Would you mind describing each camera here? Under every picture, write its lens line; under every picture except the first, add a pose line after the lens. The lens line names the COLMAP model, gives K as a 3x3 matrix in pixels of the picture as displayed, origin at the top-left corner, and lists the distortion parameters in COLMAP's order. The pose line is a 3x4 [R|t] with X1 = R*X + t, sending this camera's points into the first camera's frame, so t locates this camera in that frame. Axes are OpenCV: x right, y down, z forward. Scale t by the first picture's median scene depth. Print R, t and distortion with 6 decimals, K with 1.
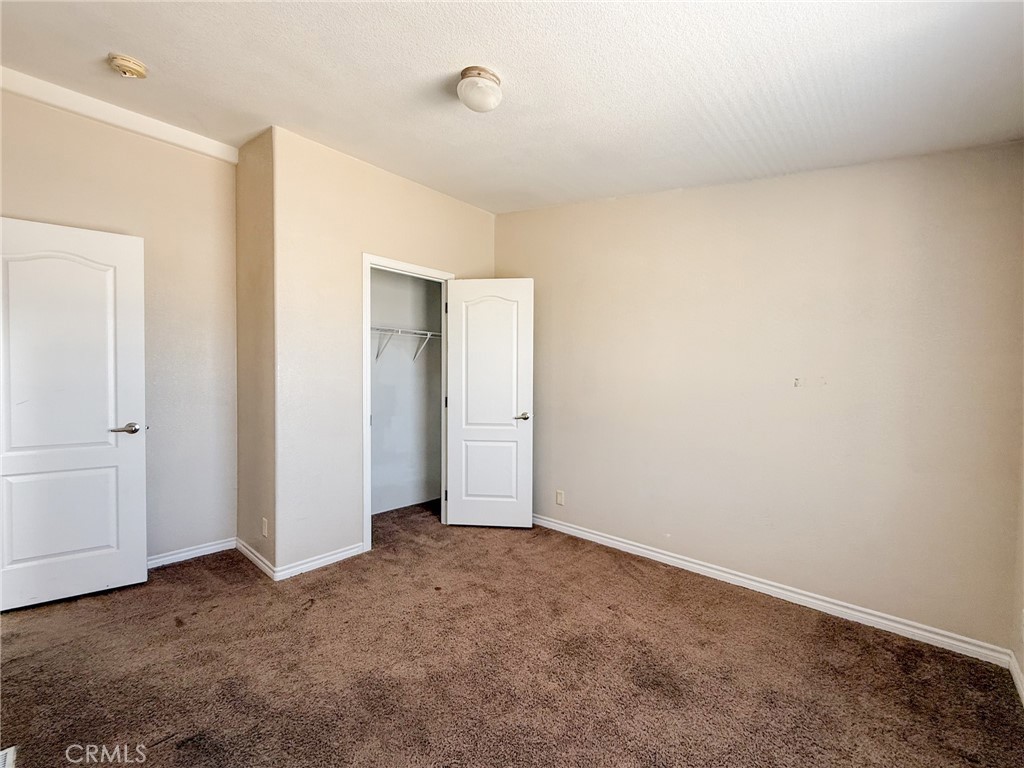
lens RADIAL K [[409.0, 0, 507.5], [0, 409.0, 385.0], [0, 0, 1]] dist [0.003384, -0.000301]
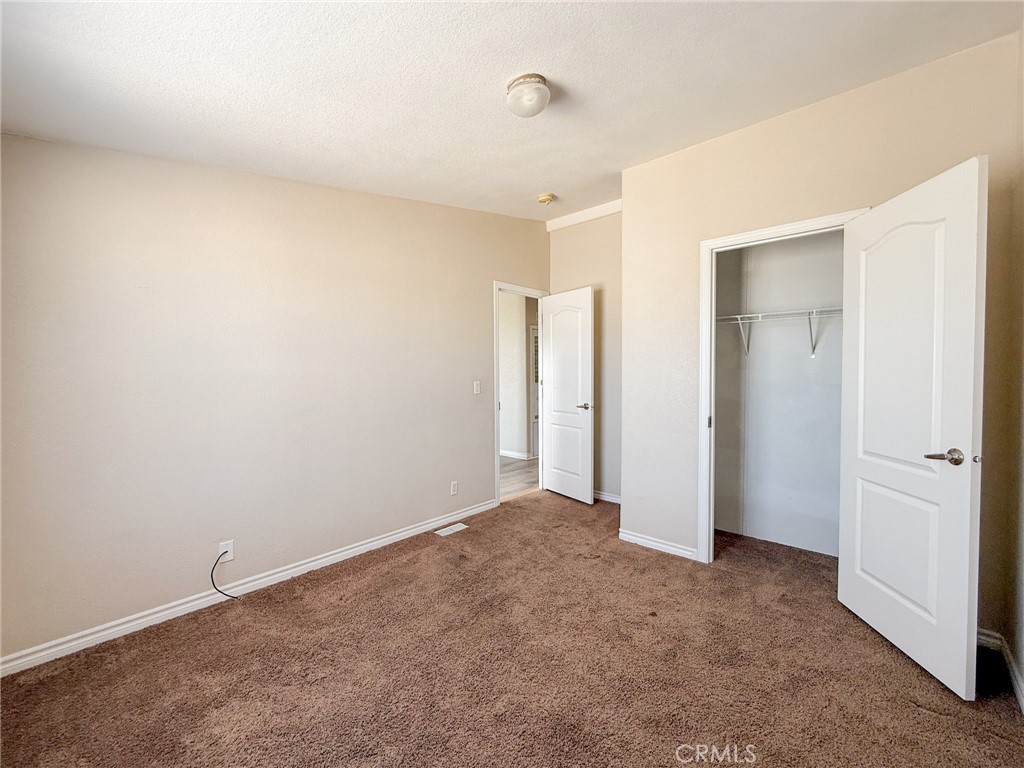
lens RADIAL K [[409.0, 0, 507.5], [0, 409.0, 385.0], [0, 0, 1]] dist [0.003384, -0.000301]
pose [[0.033293, 0.029791, -0.999002, 0.656552], [-0.012945, 0.999485, 0.029374, -0.021275], [0.999362, 0.011954, 0.033662, 0.612575]]
